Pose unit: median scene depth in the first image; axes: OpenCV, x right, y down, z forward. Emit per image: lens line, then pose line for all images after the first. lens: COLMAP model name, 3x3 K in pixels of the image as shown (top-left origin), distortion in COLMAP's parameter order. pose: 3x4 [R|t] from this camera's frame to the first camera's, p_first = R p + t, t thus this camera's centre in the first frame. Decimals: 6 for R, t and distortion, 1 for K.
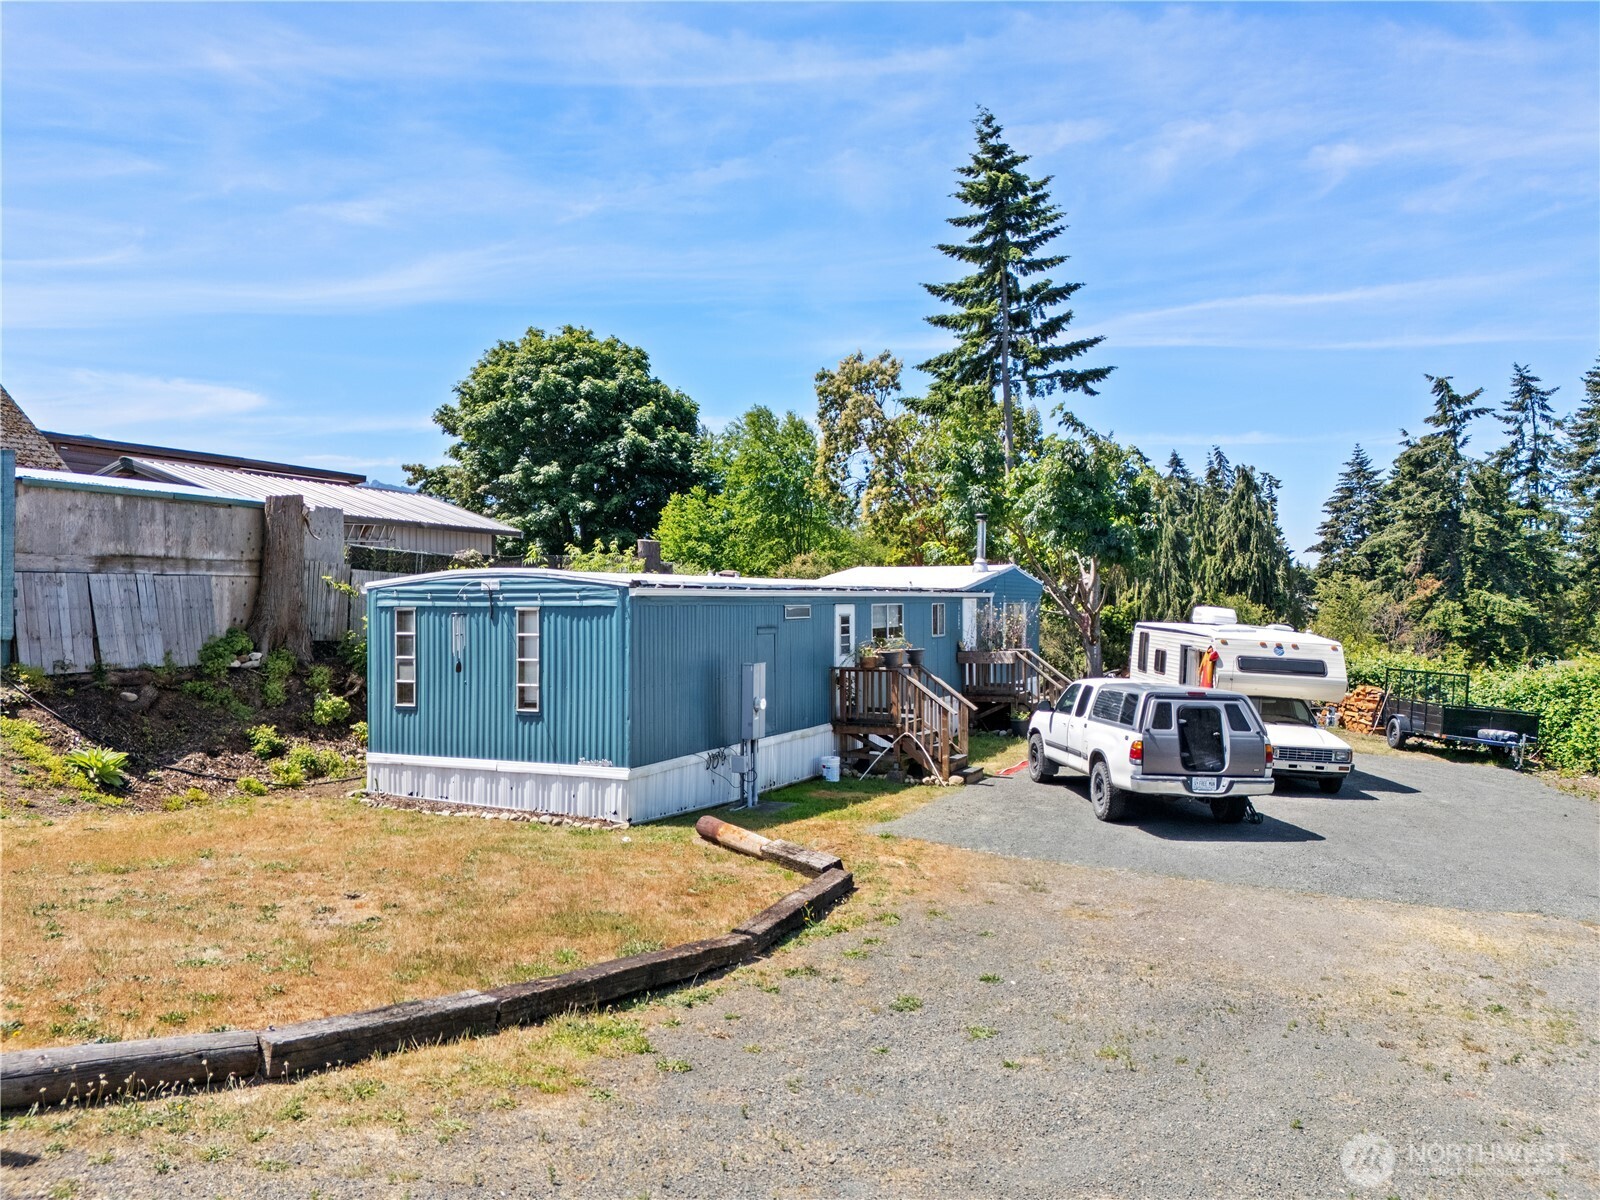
lens RADIAL K [[1182.2, 0, 800.0], [0, 1182.2, 600.0], [0, 0, 1]] dist [0.105206, -0.124358]
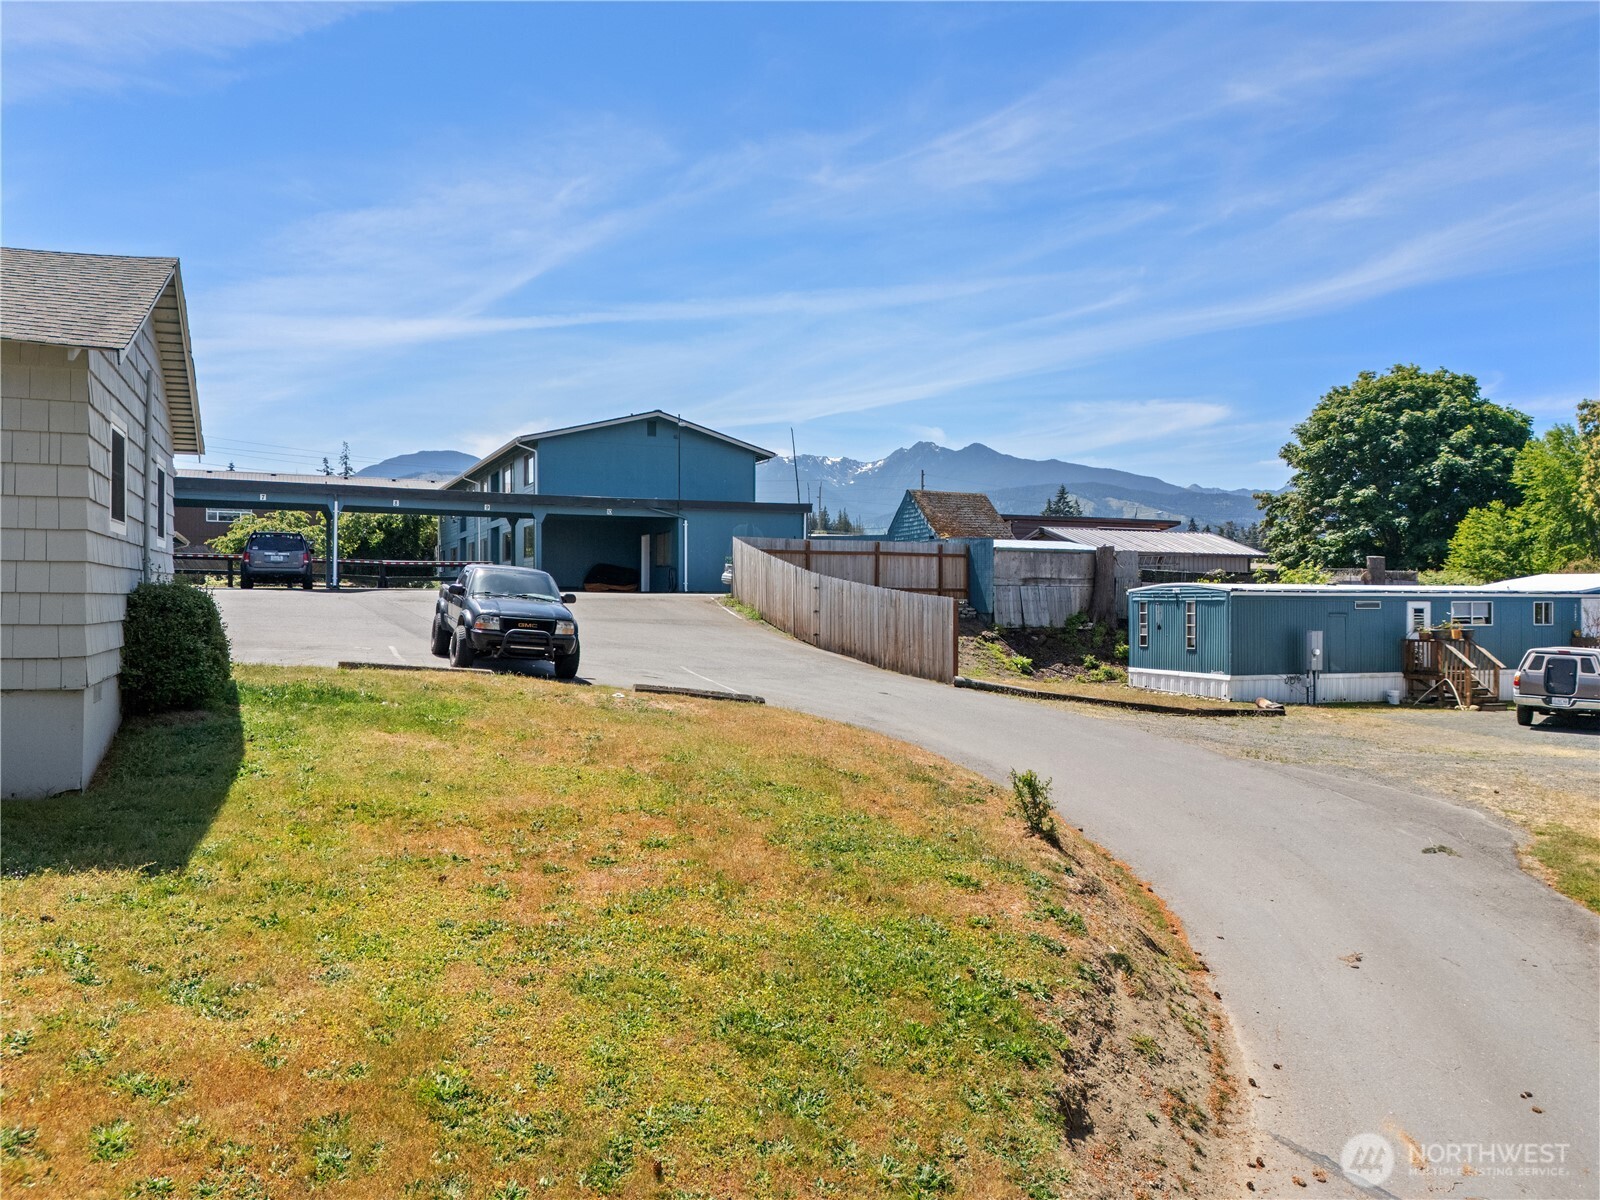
lens RADIAL K [[1182.2, 0, 800.0], [0, 1182.2, 600.0], [0, 0, 1]] dist [0.105206, -0.124358]
pose [[0.736413, 0.002895, -0.676527, 0.451454], [-0.003968, 0.999992, -0.000040, 0.004808], [0.676521, 0.002714, 0.736418, -0.680430]]
